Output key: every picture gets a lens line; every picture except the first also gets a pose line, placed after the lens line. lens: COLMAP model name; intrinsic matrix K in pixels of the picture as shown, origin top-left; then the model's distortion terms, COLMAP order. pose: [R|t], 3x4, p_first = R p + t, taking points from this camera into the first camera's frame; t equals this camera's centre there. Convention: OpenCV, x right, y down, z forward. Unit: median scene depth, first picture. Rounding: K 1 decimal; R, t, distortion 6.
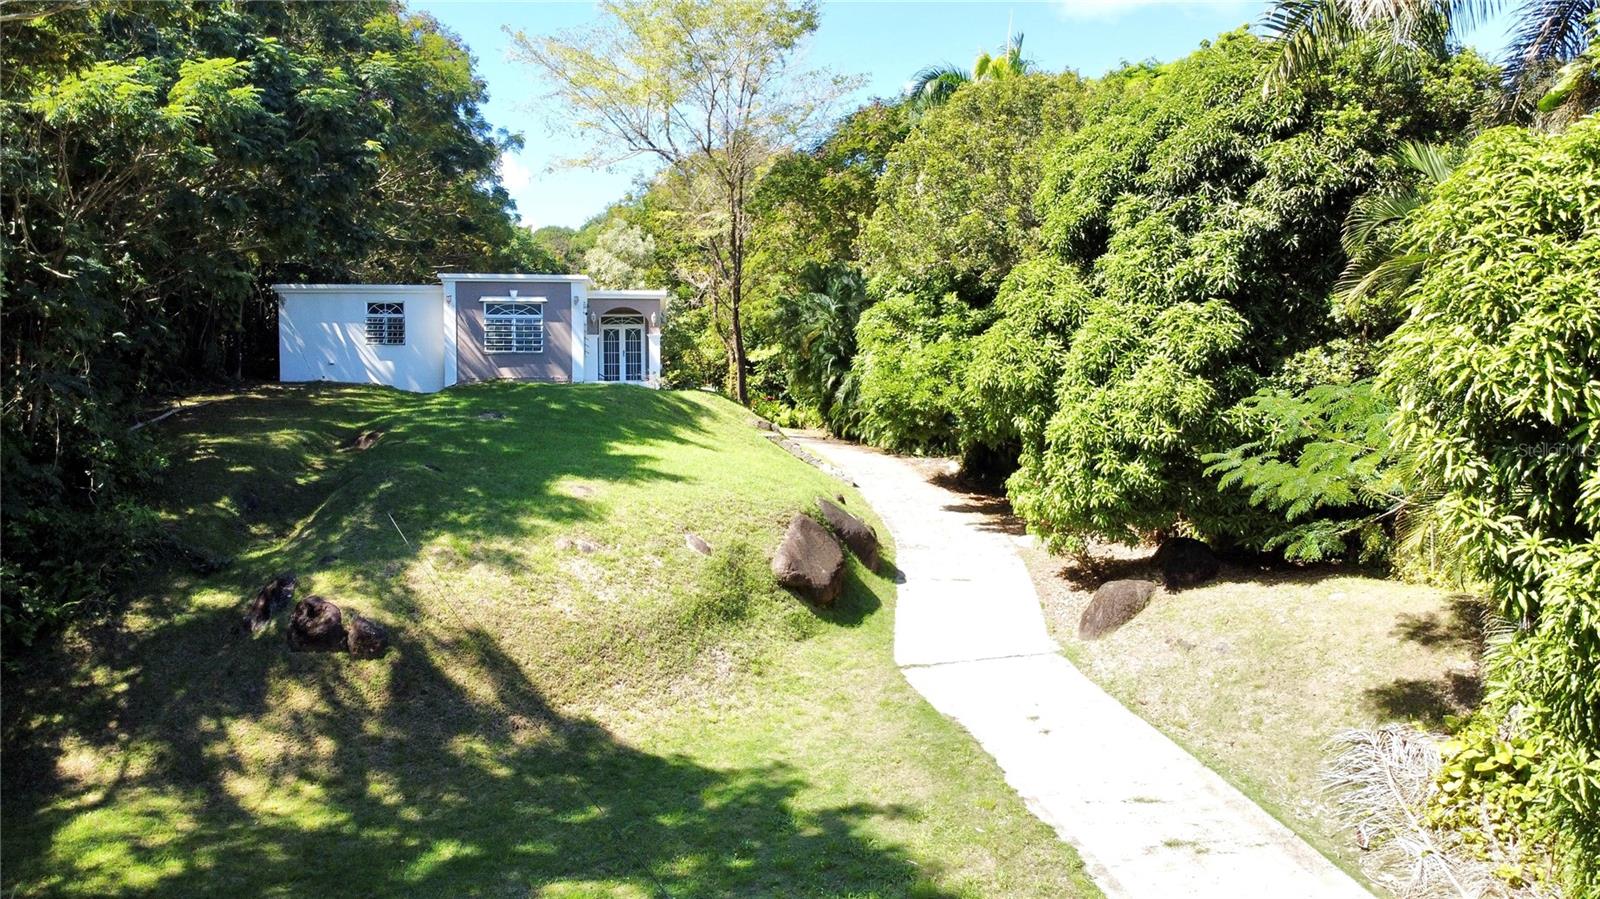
lens RADIAL K [[1207.0, 0, 803.4], [0, 1207.0, 457.7], [0, 0, 1]] dist [0.007497, -0.010789]
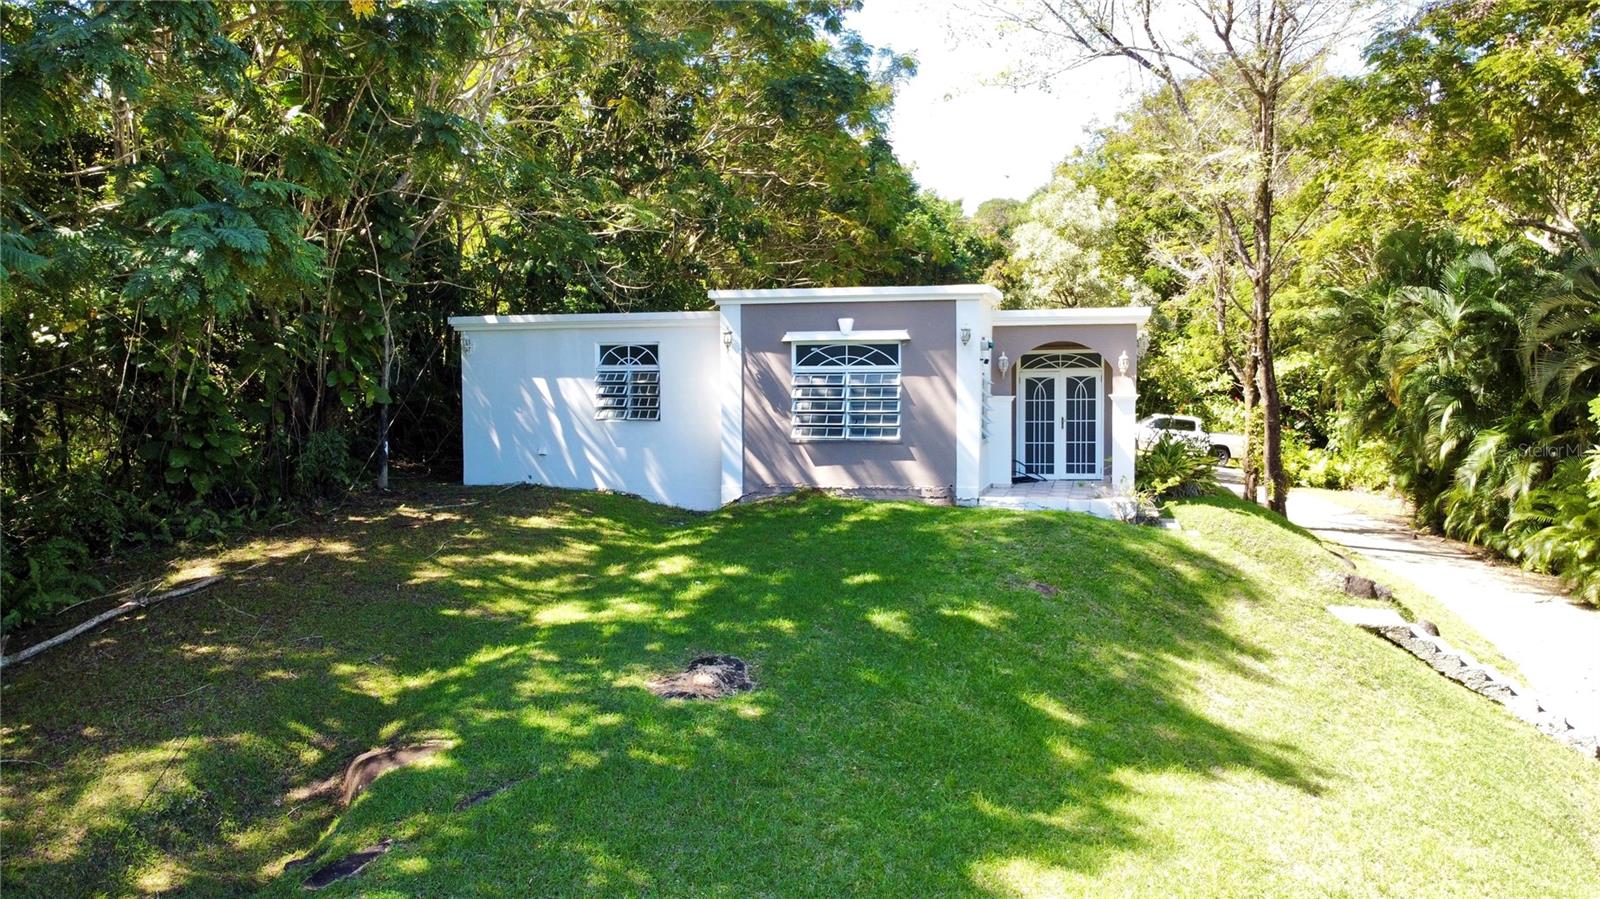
lens RADIAL K [[1207.0, 0, 811.4], [0, 1207.0, 449.0], [0, 0, 1]] dist [0.007497, -0.010789]
pose [[0.936154, 0.017832, -0.351139, -0.099906], [-0.012192, 0.999759, 0.018269, -0.126785], [0.351380, -0.012822, 0.936145, 0.706399]]
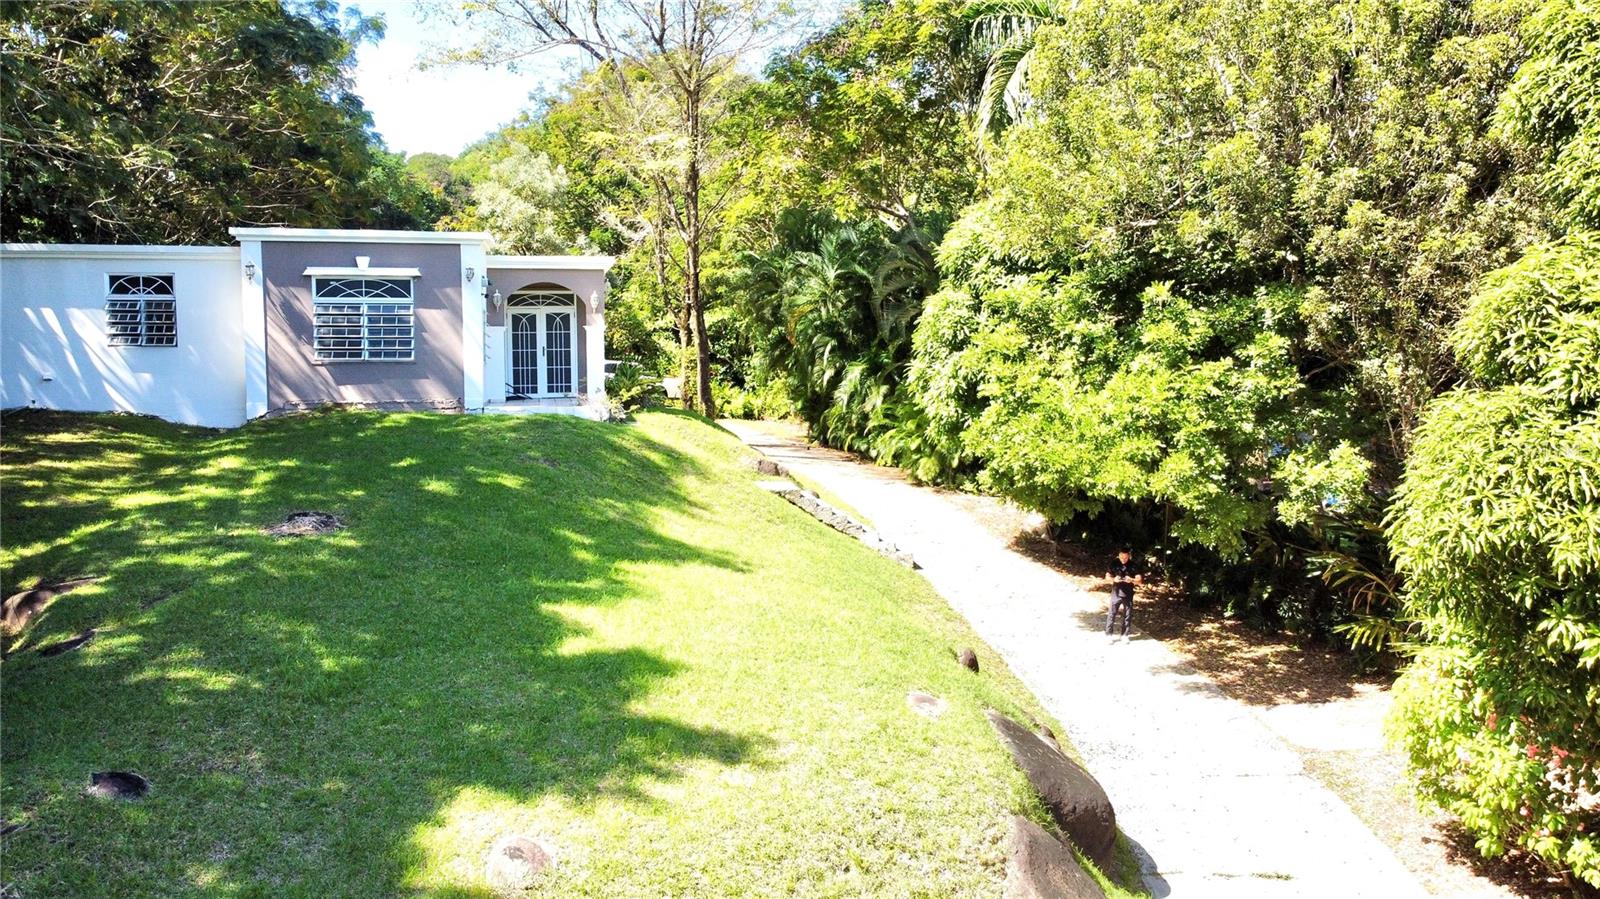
lens RADIAL K [[1207.0, 0, 802.5], [0, 1207.0, 442.8], [0, 0, 1]] dist [0.007497, -0.010789]
pose [[0.995673, -0.003833, 0.092848, -0.108160], [-0.000056, 0.999124, 0.041849, -0.098293], [-0.092927, -0.041673, 0.994800, 0.521379]]
